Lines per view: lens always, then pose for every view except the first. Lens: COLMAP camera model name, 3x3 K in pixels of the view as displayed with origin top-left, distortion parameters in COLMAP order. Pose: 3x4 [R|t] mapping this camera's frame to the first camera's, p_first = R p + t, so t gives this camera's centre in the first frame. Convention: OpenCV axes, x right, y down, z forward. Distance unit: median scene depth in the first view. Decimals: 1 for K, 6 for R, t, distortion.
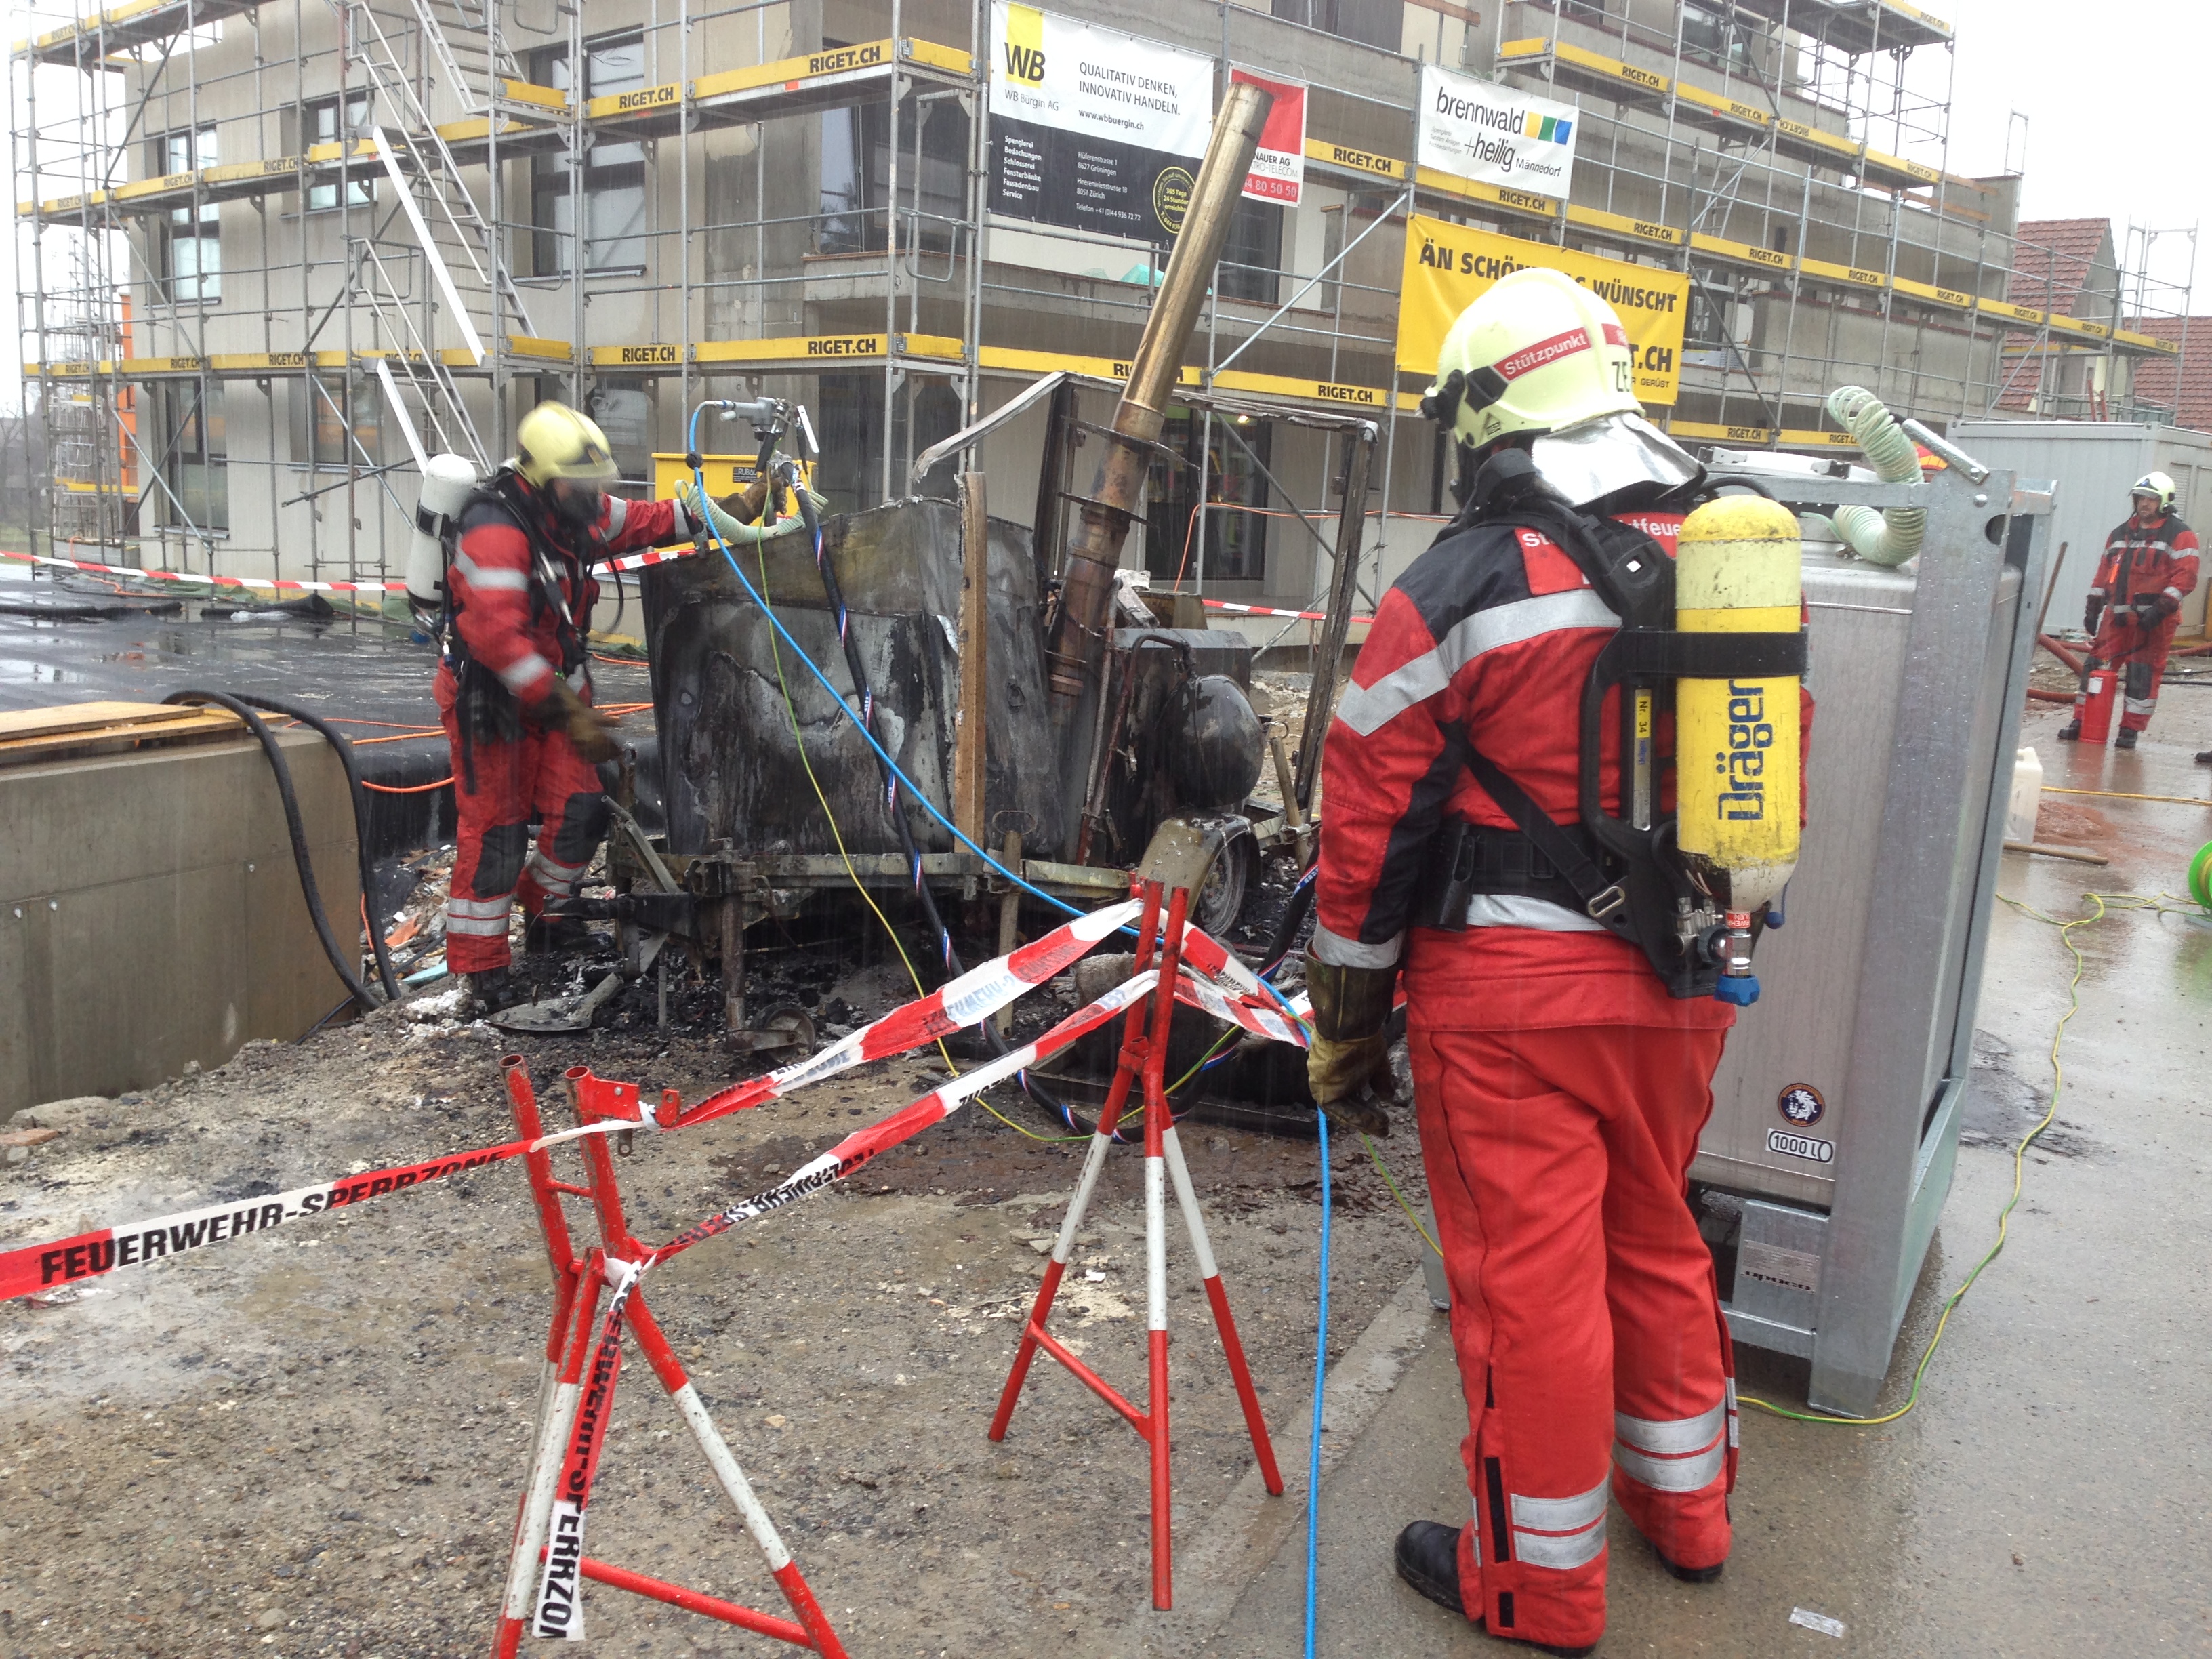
lens RADIAL K [[2109.0, 0, 1112.8], [0, 2109.0, 763.7], [0, 0, 1]] dist [0.147449, -0.215401]
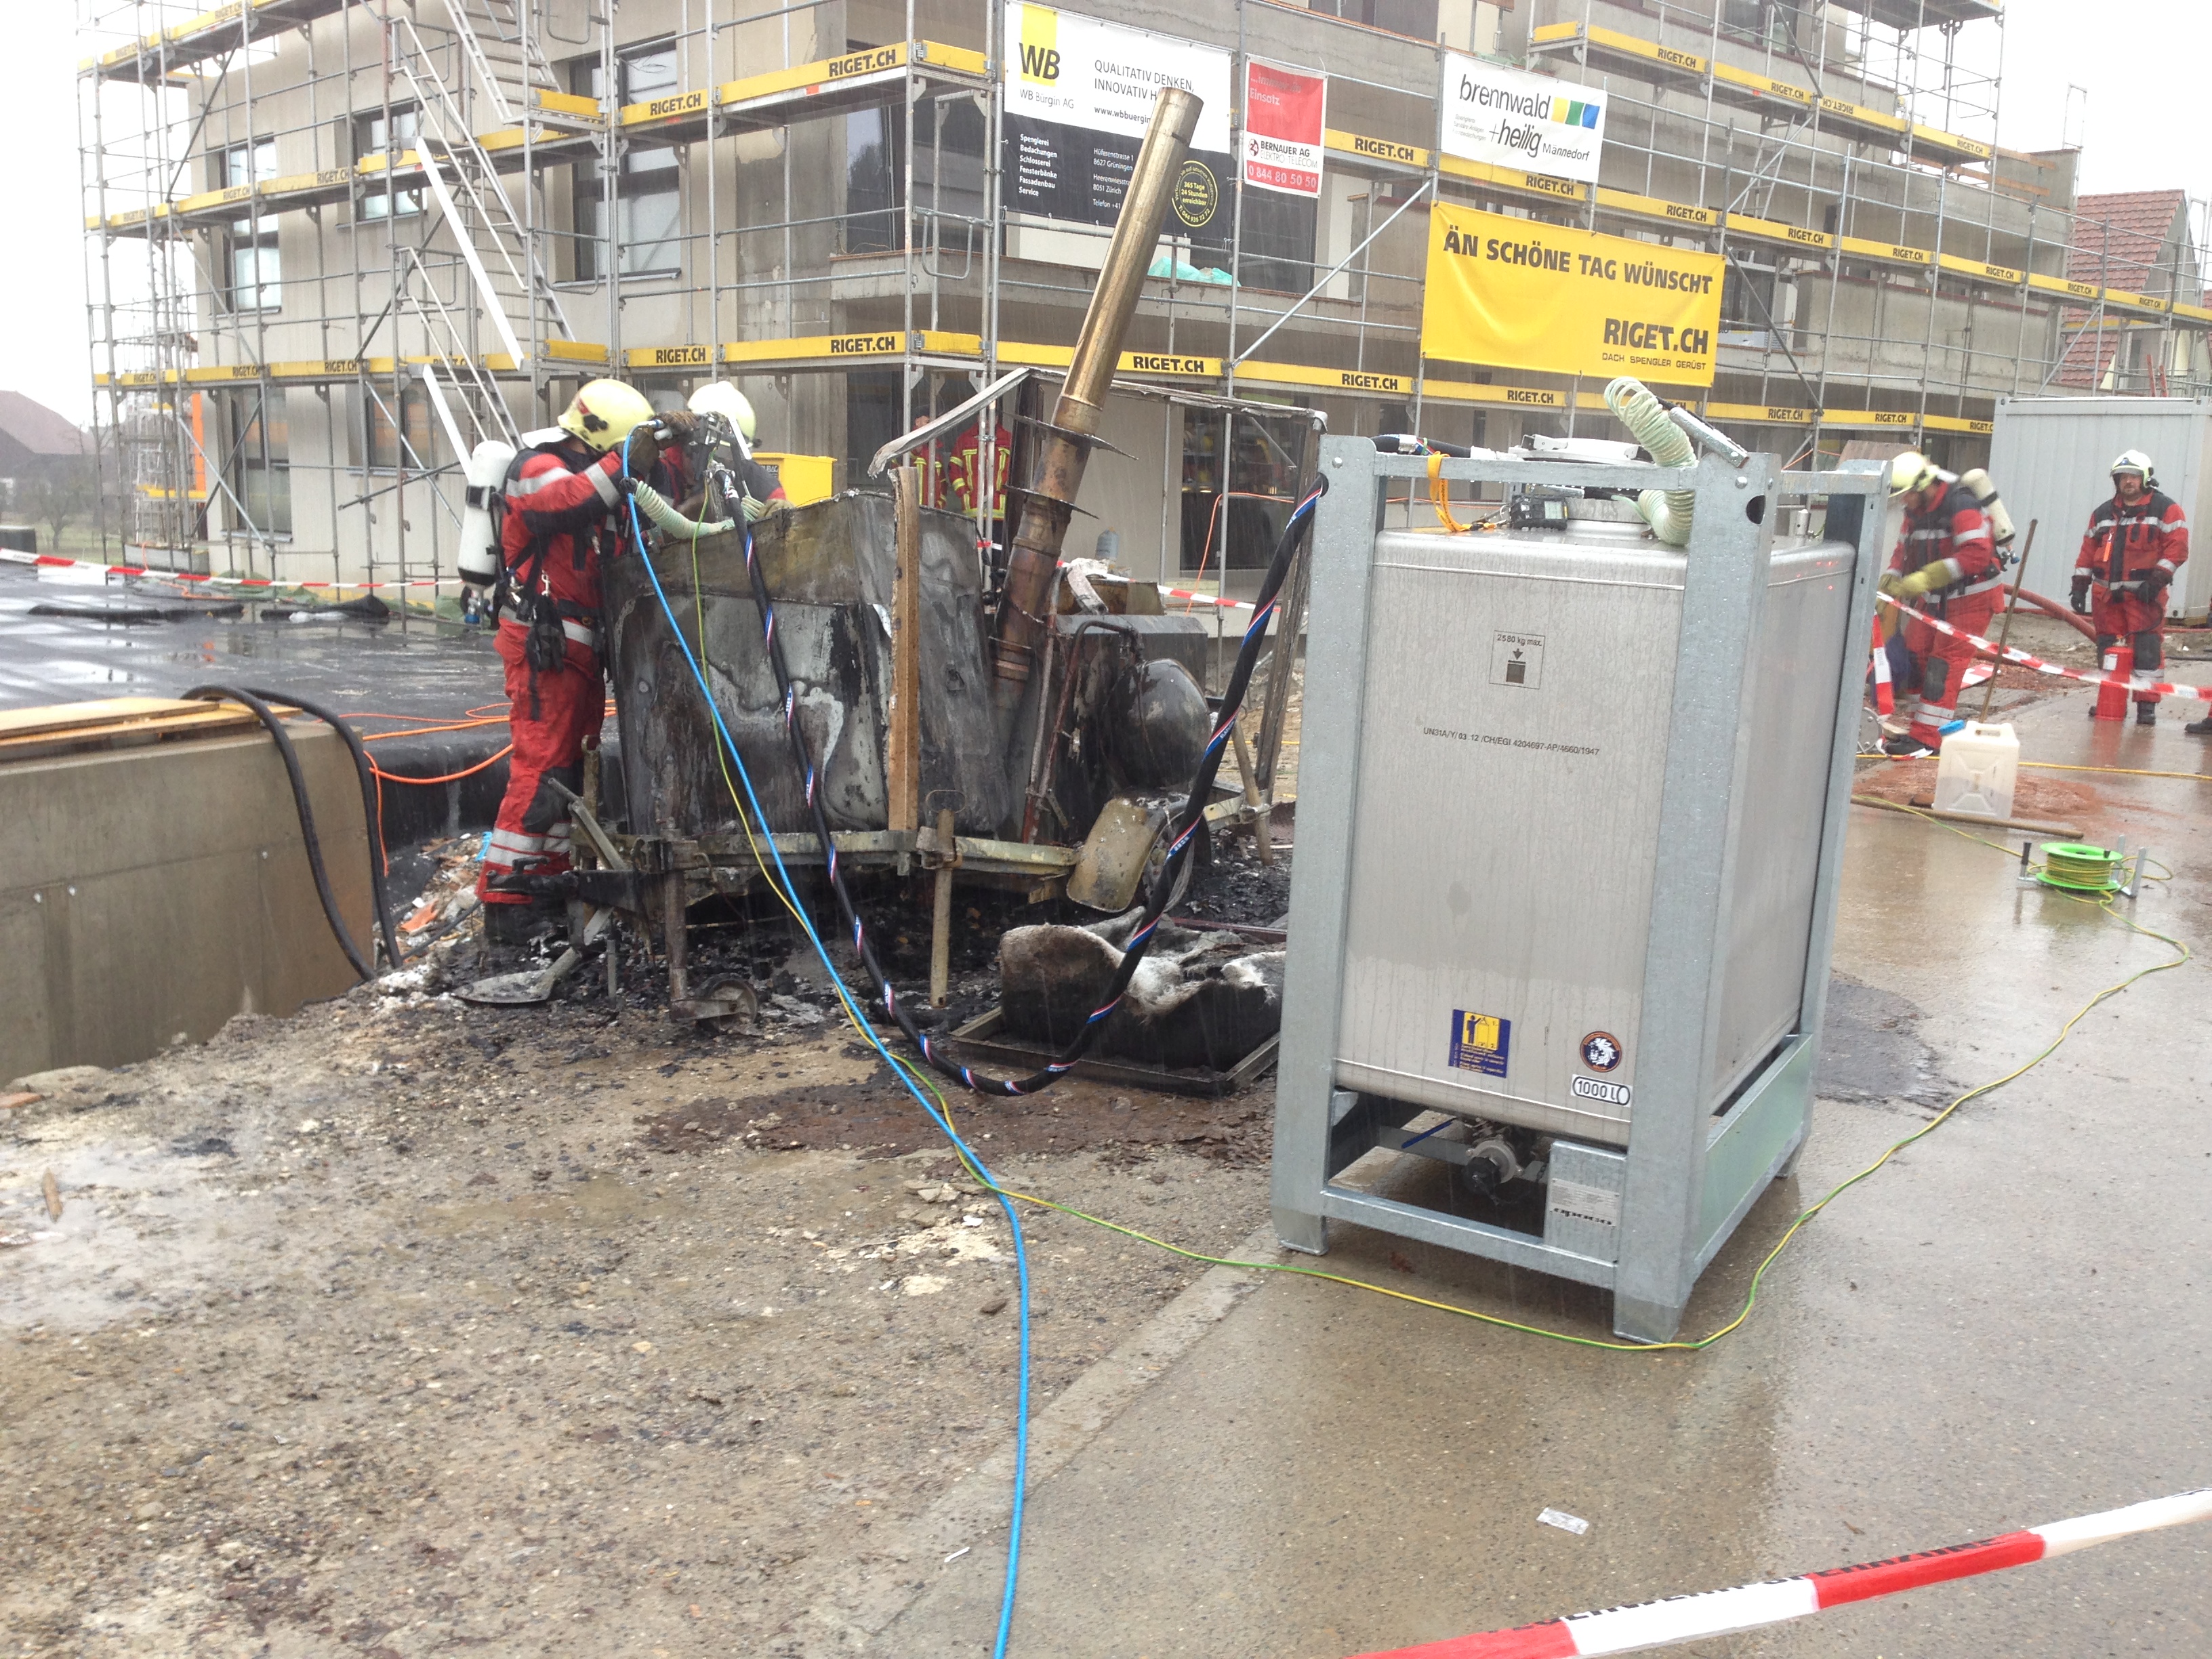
lens RADIAL K [[2117.0, 0, 1102.7], [0, 2117.0, 756.8], [0, 0, 1]] dist [0.152861, -0.235197]
pose [[0.999080, -0.009356, -0.041846, 0.028281], [0.009368, 0.999956, 0.000091, 0.002449], [0.041843, -0.000483, 0.999124, -0.017502]]
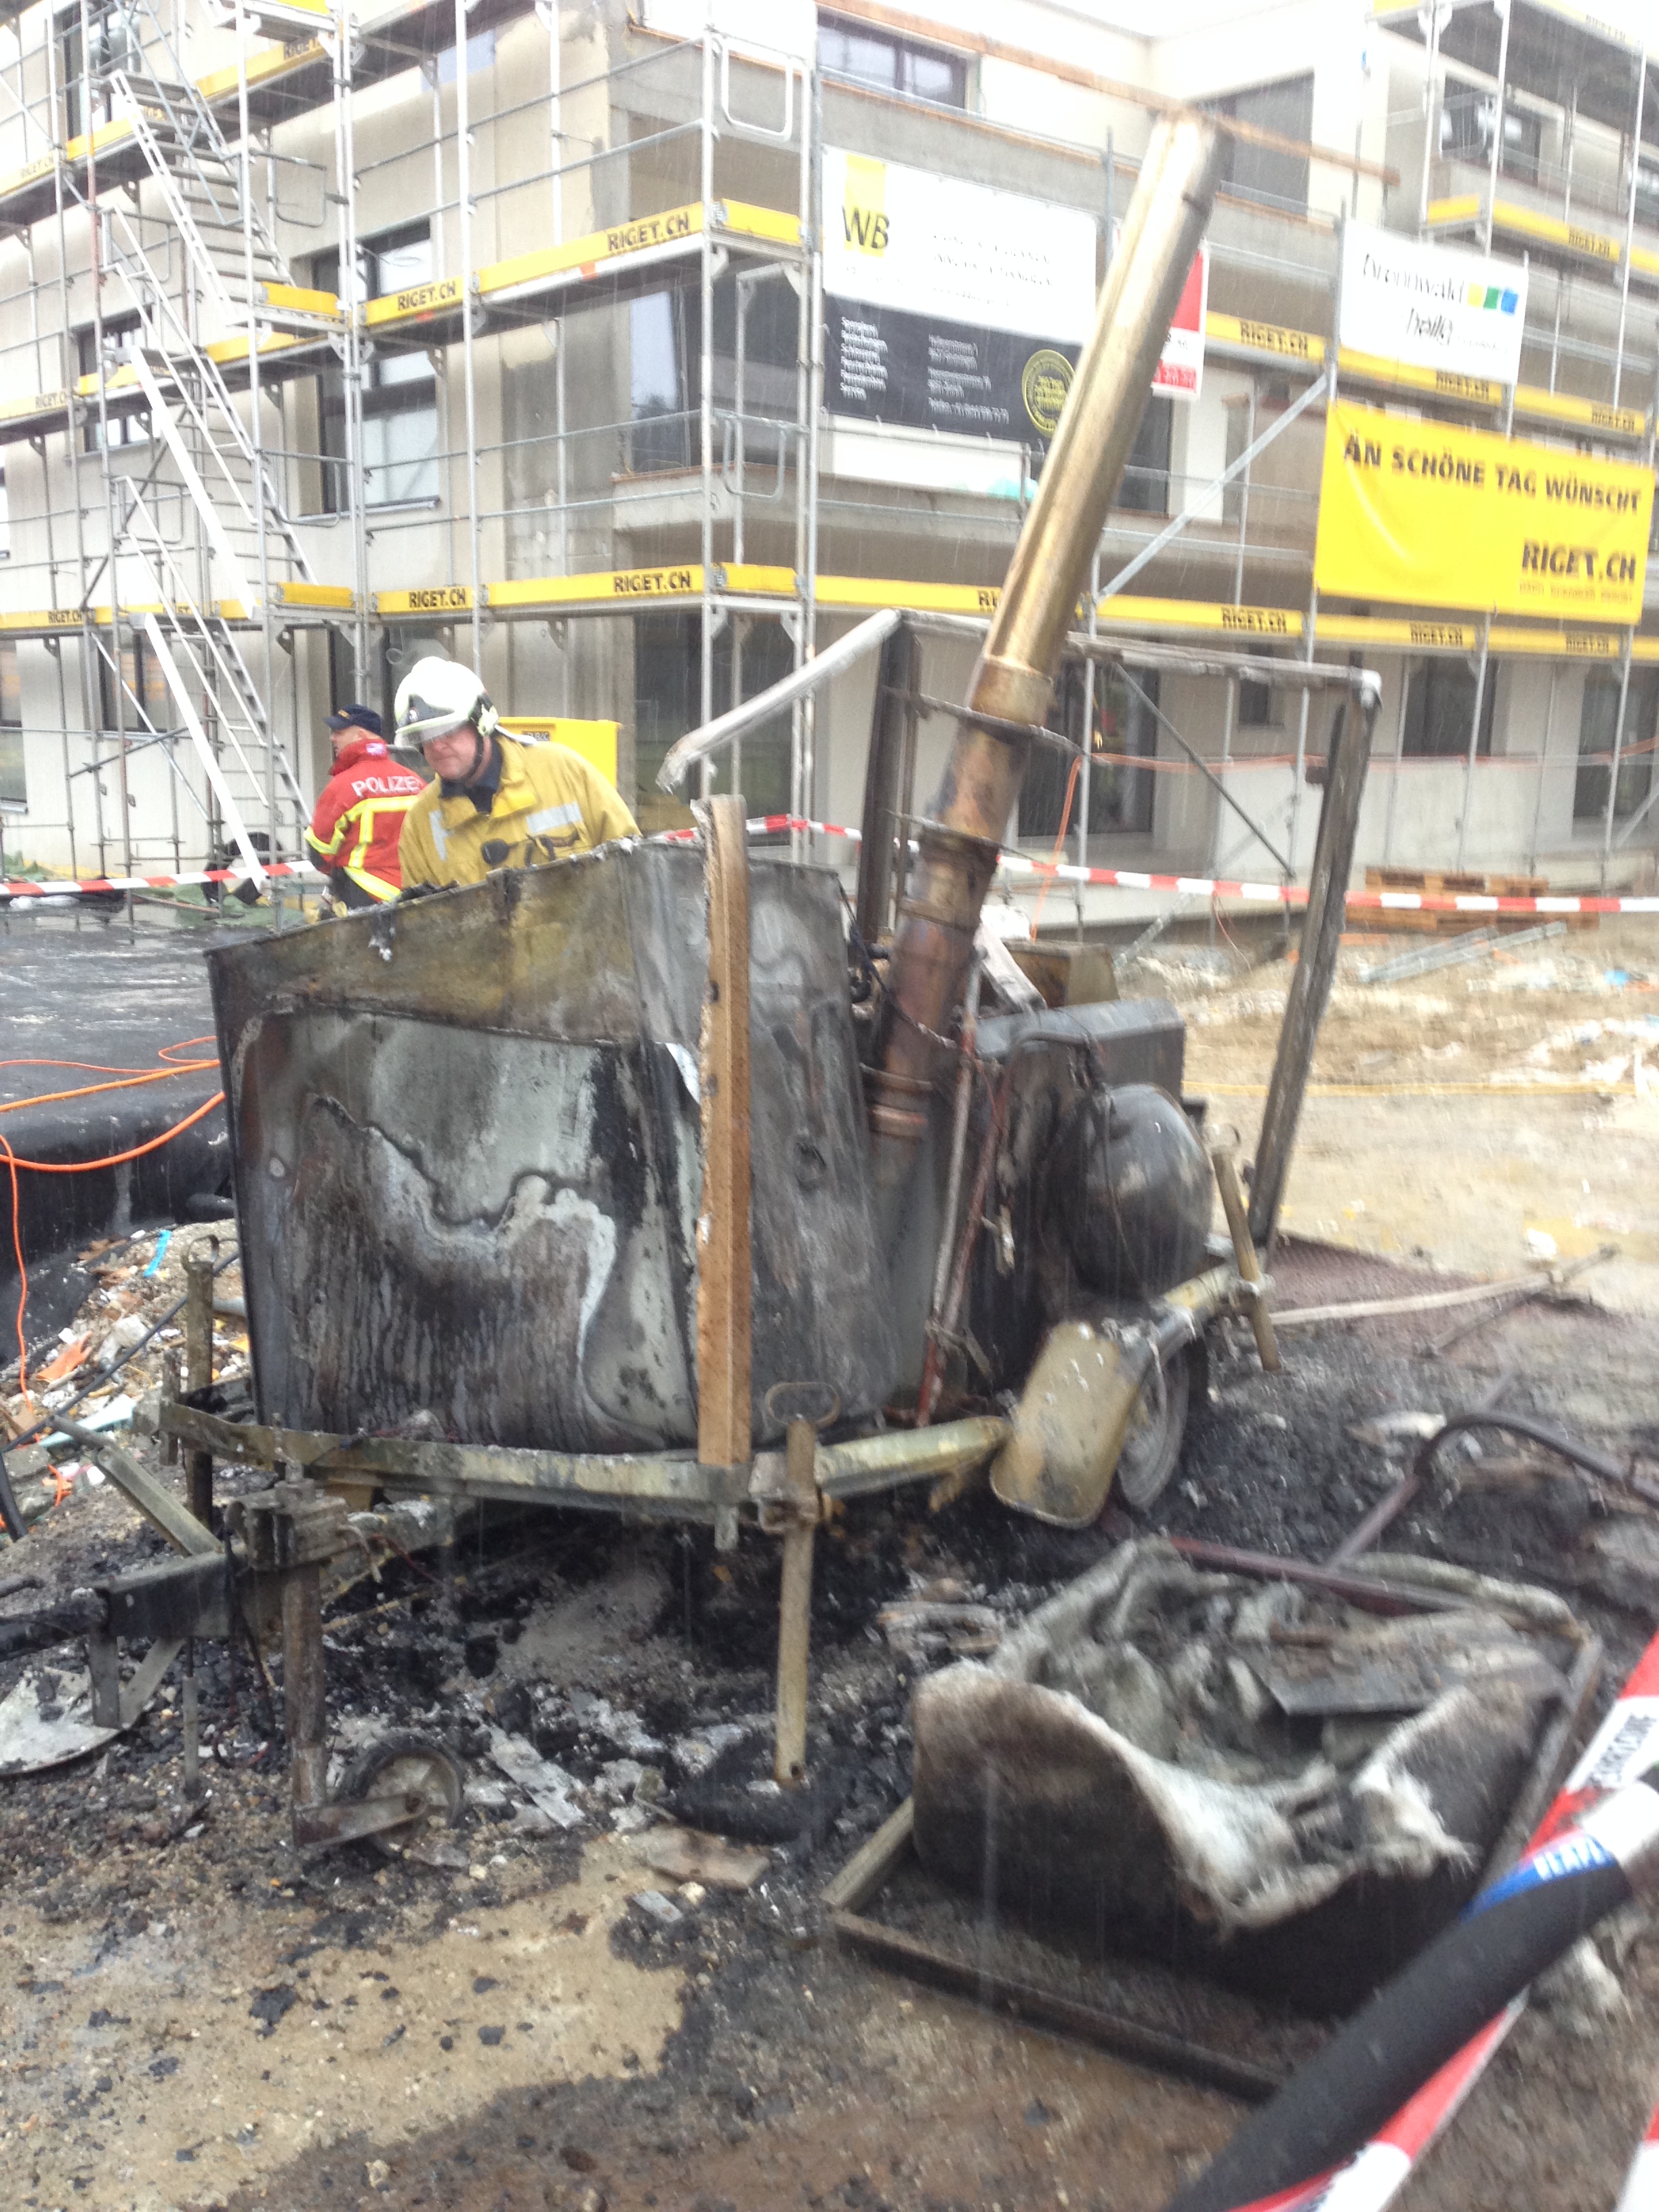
lens RADIAL K [[2110.7, 0, 831.9], [0, 2110.7, 1070.4], [0, 0, 1]] dist [0.146634, -0.304905]
pose [[0.997287, -0.012378, -0.072568, 0.001552], [0.014838, 0.999330, 0.033455, -0.031314], [0.072105, -0.034441, 0.996802, 0.162851]]
